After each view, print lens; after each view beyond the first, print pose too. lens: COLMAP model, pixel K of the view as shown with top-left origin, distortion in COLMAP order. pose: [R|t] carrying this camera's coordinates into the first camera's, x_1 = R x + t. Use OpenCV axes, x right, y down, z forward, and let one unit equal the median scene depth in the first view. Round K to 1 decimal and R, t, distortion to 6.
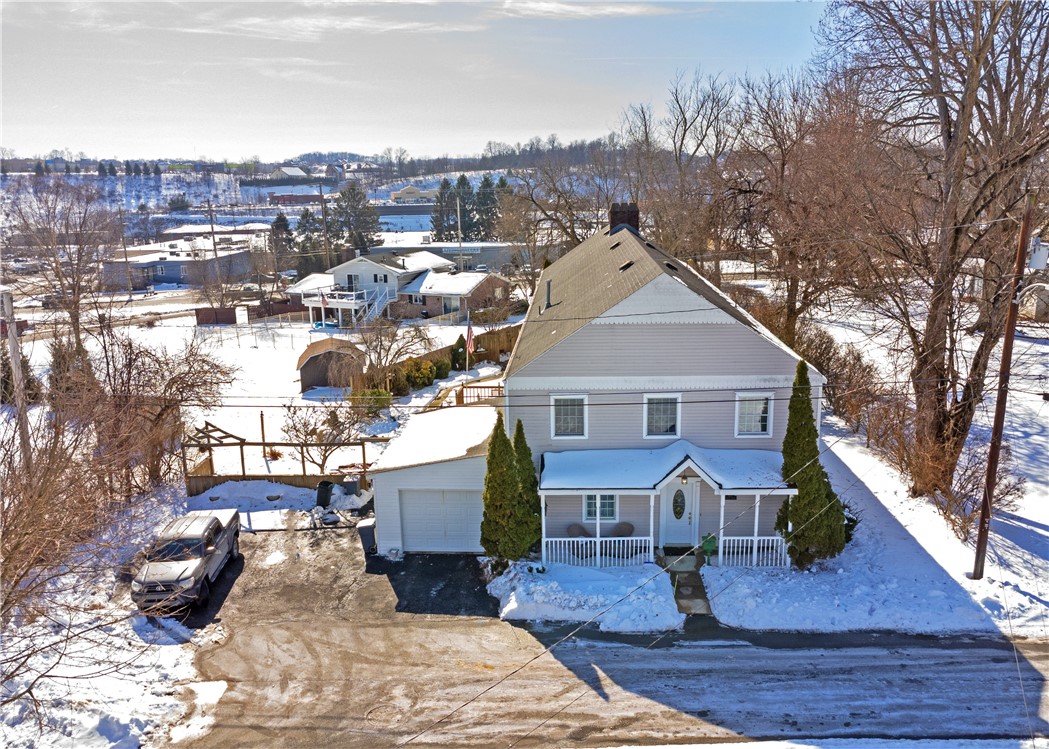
lens RADIAL K [[886.4, 0, 572.0], [0, 886.4, 371.2], [0, 0, 1]] dist [-0.003319, -0.000071]
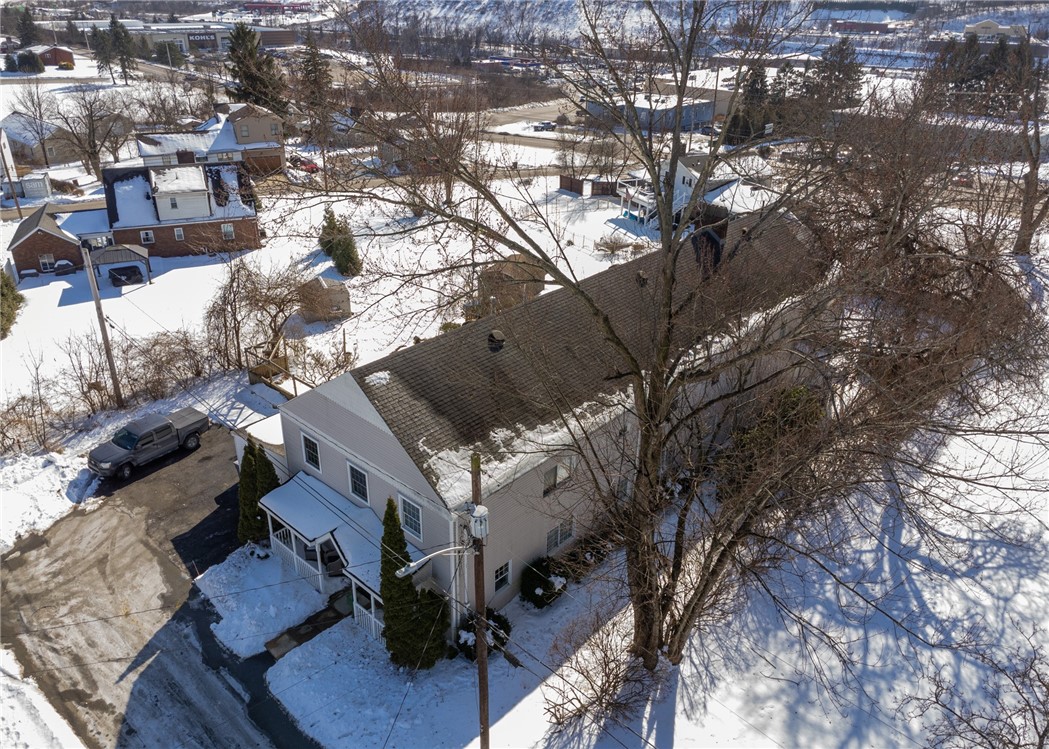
lens RADIAL K [[795.8, 0, 524.5], [0, 795.8, 374.5], [0, 0, 1]] dist [0.018344, 0.002350]
pose [[0.749311, 0.327312, -0.575673, 0.850686], [-0.179787, 0.937209, 0.298857, -0.449686], [0.637346, -0.120438, 0.761108, 0.395869]]
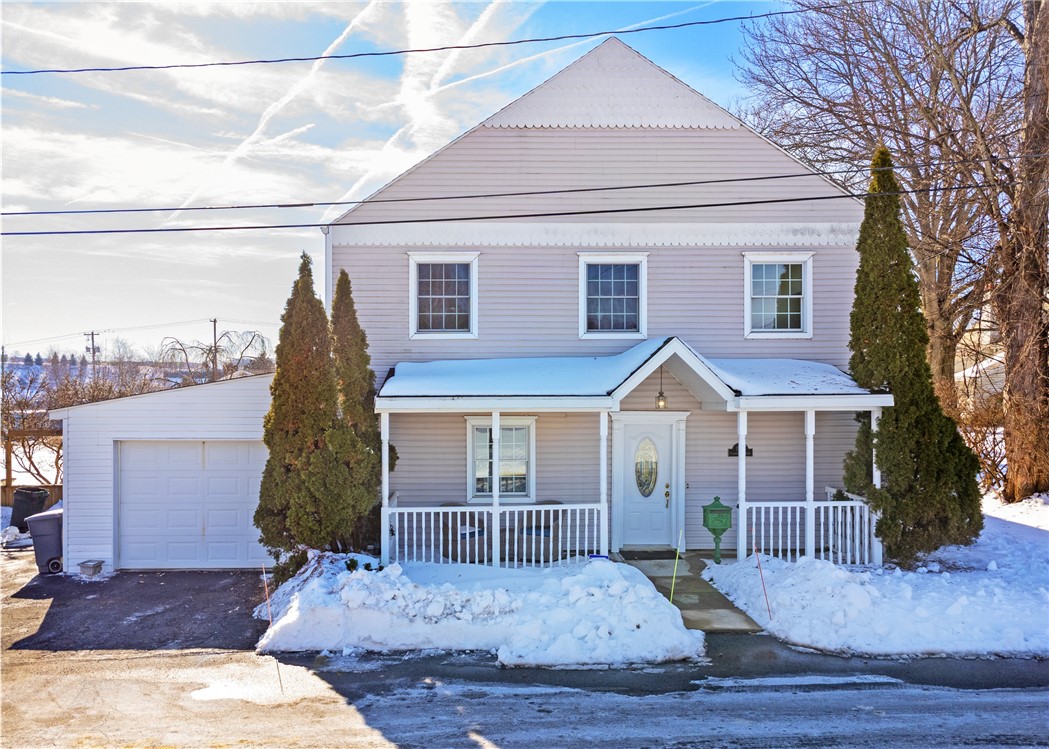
lens RADIAL K [[795.8, 0, 524.5], [0, 795.8, 374.5], [0, 0, 1]] dist [0.018344, 0.002350]
pose [[0.998279, 0.008236, 0.058068, 0.019296], [0.005803, 0.971363, -0.237527, 0.227196], [-0.058361, 0.237456, 0.969644, 0.563162]]
